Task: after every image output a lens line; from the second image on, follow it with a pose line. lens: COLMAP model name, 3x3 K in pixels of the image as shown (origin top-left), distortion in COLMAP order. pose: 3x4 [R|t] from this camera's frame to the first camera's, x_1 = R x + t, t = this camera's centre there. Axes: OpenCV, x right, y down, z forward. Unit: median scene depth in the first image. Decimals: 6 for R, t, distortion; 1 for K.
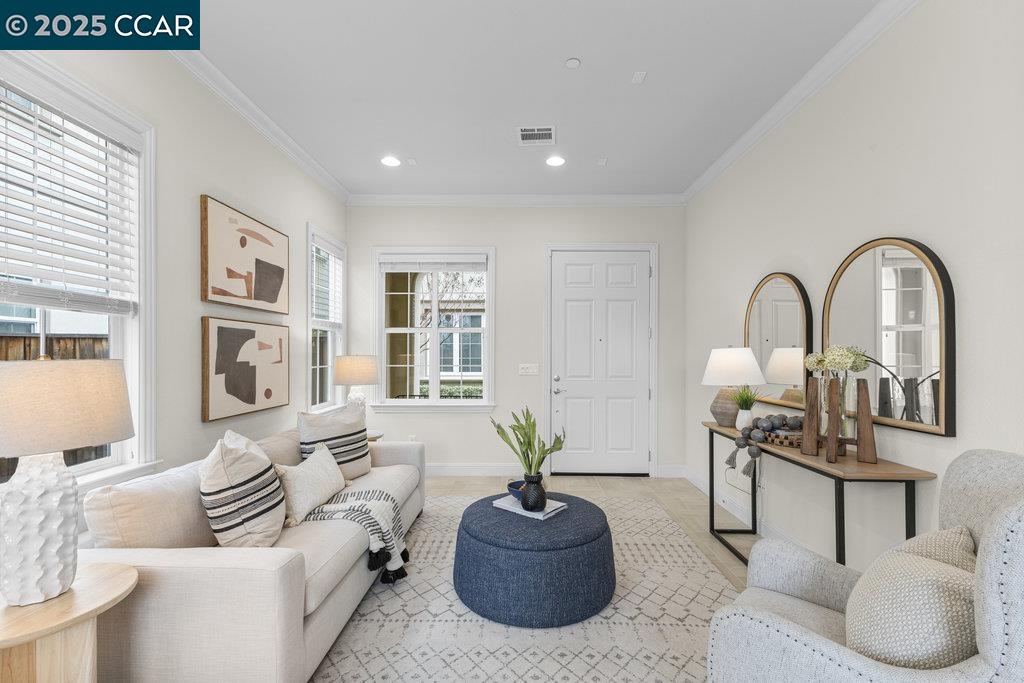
lens RADIAL K [[451.3, 0, 512.3], [0, 451.3, 352.0], [0, 0, 1]] dist [0.019191, -0.001620]
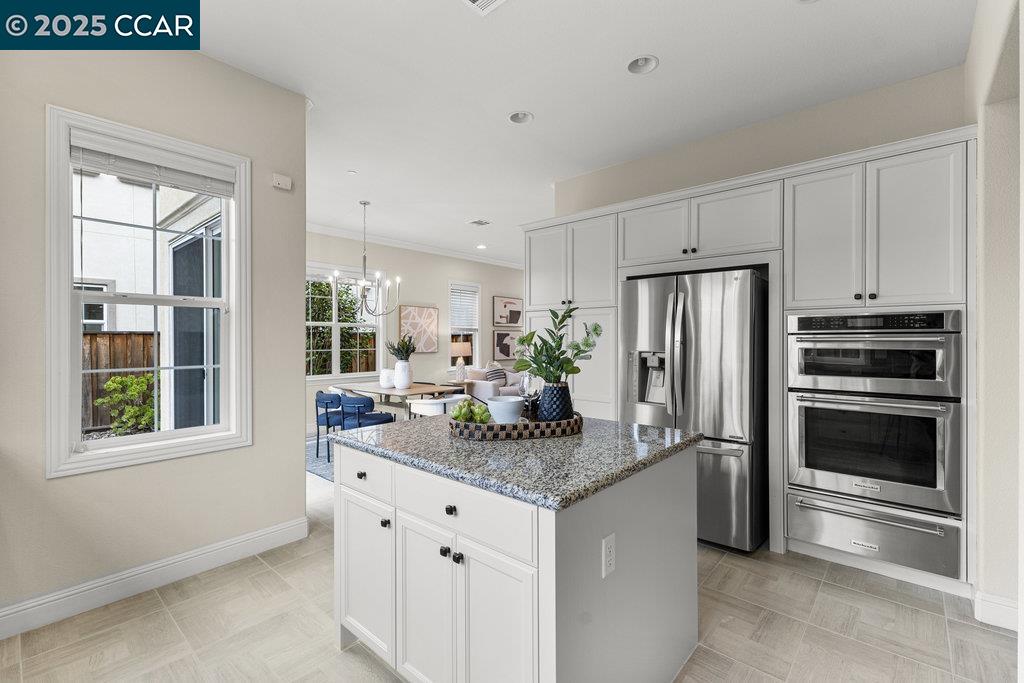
lens RADIAL K [[451.3, 0, 510.7], [0, 451.3, 340.5], [0, 0, 1]] dist [0.019191, -0.001620]
pose [[0.757593, -0.001530, -0.652725, 1.513875], [0.003282, 0.999994, 0.001466, -0.003187], [0.652719, -0.003253, 0.757593, -1.388569]]
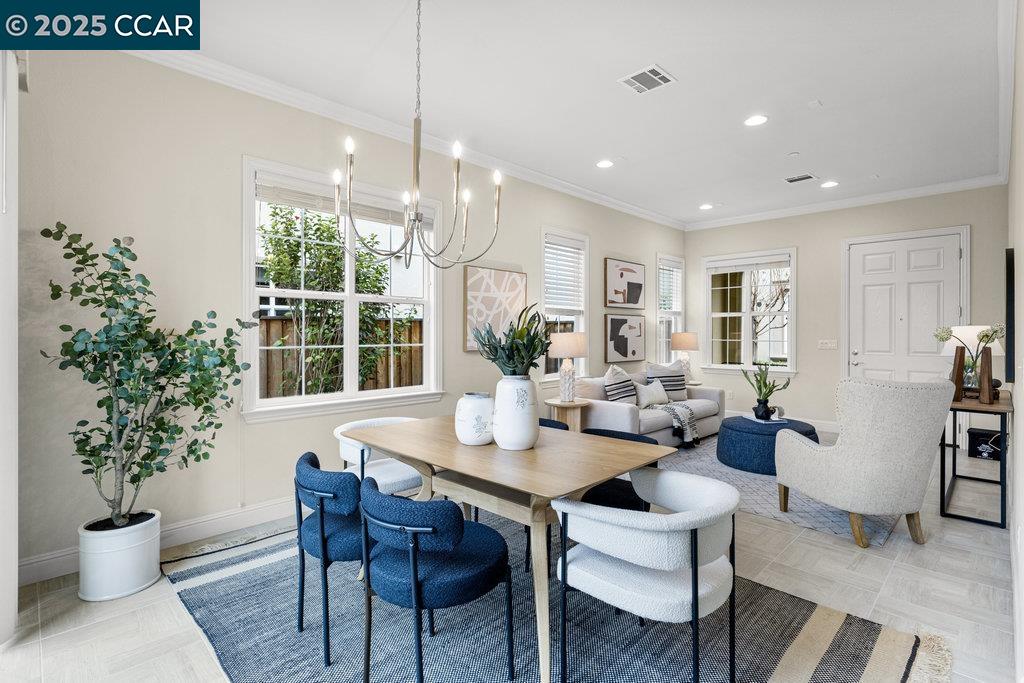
lens RADIAL K [[499.0, 0, 517.1], [0, 499.0, 335.5], [0, 0, 1]] dist [-0.001990, -0.000105]
pose [[0.721466, 0.002005, -0.692447, 0.580223], [0.001978, 0.999986, 0.004956, 0.010323], [0.692448, -0.004946, 0.721451, -0.878472]]
